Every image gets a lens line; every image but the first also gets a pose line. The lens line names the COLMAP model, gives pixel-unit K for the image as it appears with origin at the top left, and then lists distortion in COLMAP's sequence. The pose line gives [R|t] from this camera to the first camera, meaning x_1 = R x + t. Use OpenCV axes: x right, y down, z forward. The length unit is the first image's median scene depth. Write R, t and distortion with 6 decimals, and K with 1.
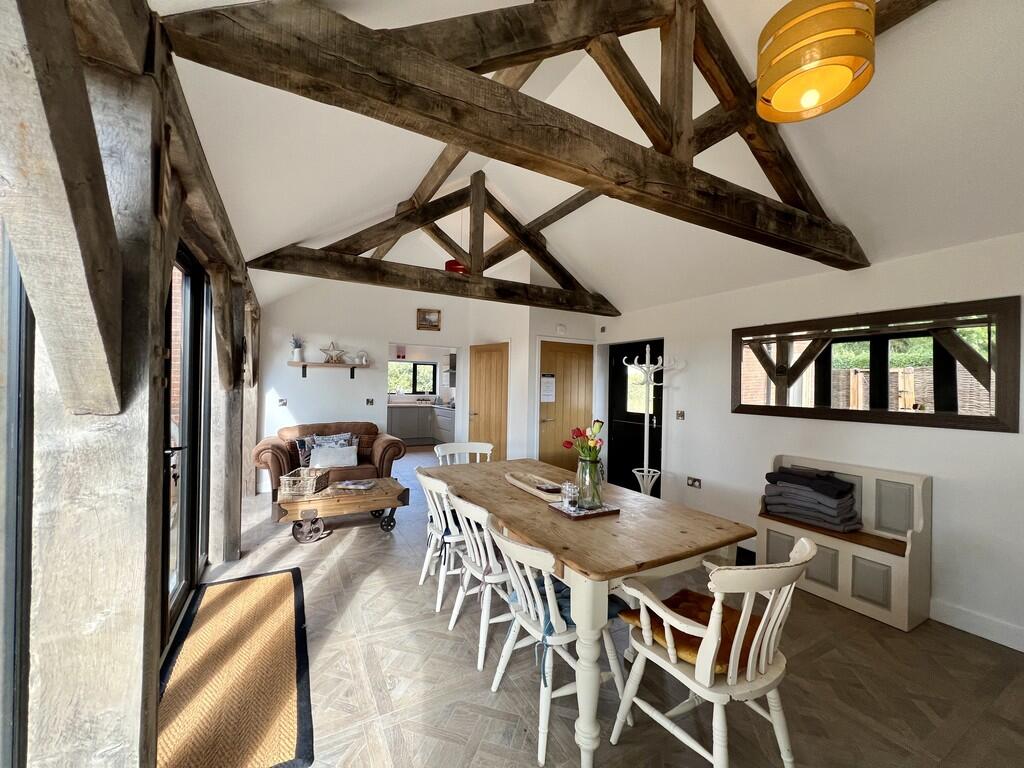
lens RADIAL K [[408.7, 0, 510.4], [0, 408.7, 384.9], [0, 0, 1]] dist [-0.000645, 0.000082]
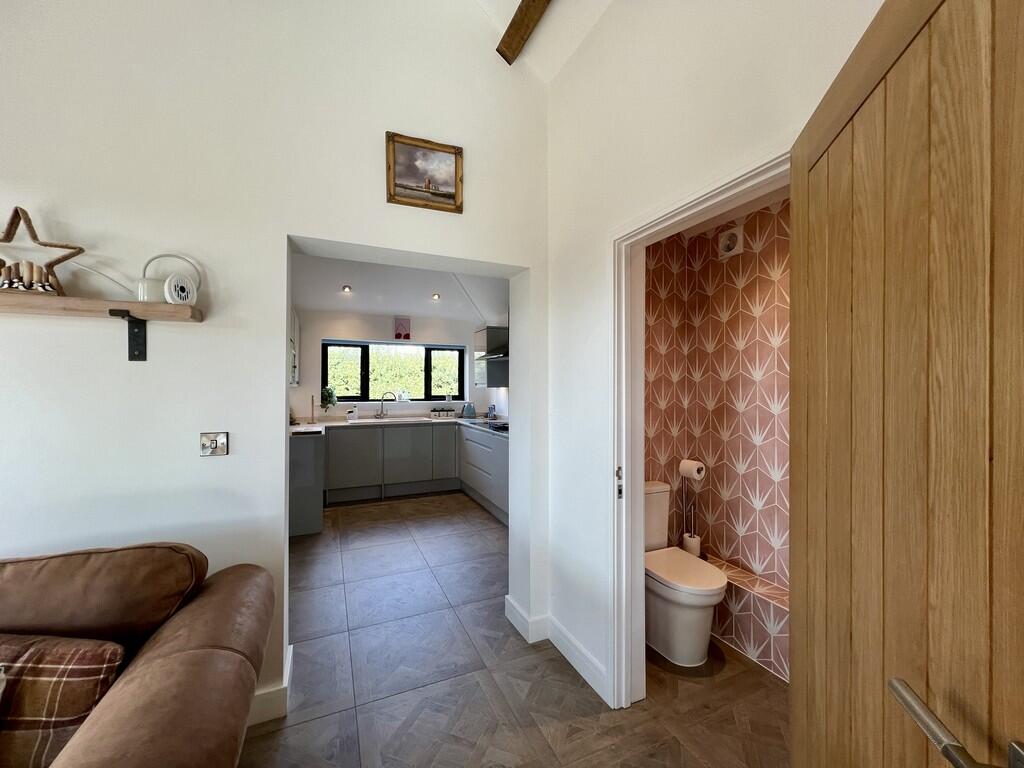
lens RADIAL K [[408.7, 0, 512.4], [0, 408.7, 384.5], [0, 0, 1]] dist [-0.000645, 0.000082]
pose [[0.997014, -0.016063, -0.075534, -0.069269], [0.015951, 0.999871, -0.002080, 0.003241], [0.075557, 0.000869, 0.997141, 0.427605]]
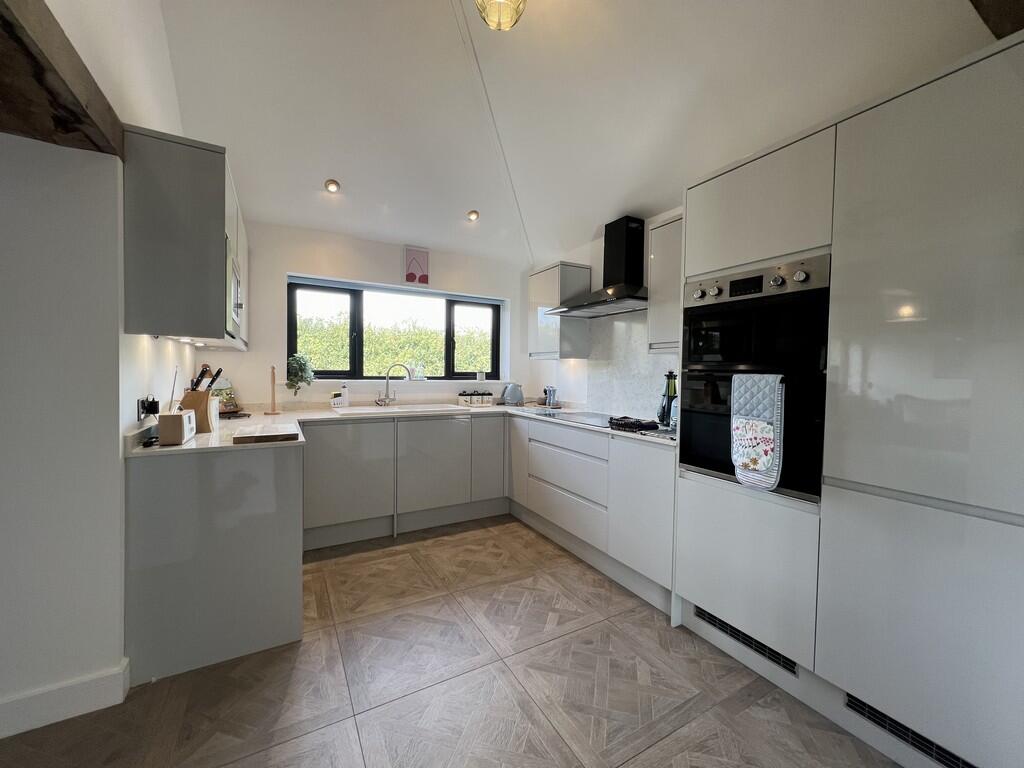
lens RADIAL K [[408.7, 0, 512.4], [0, 408.7, 383.6], [0, 0, 1]] dist [-0.000645, 0.000082]
pose [[0.999870, -0.005474, 0.015162, -0.182822], [0.004958, 0.999413, 0.033895, 0.014407], [-0.015338, -0.033816, 0.999310, 0.610186]]
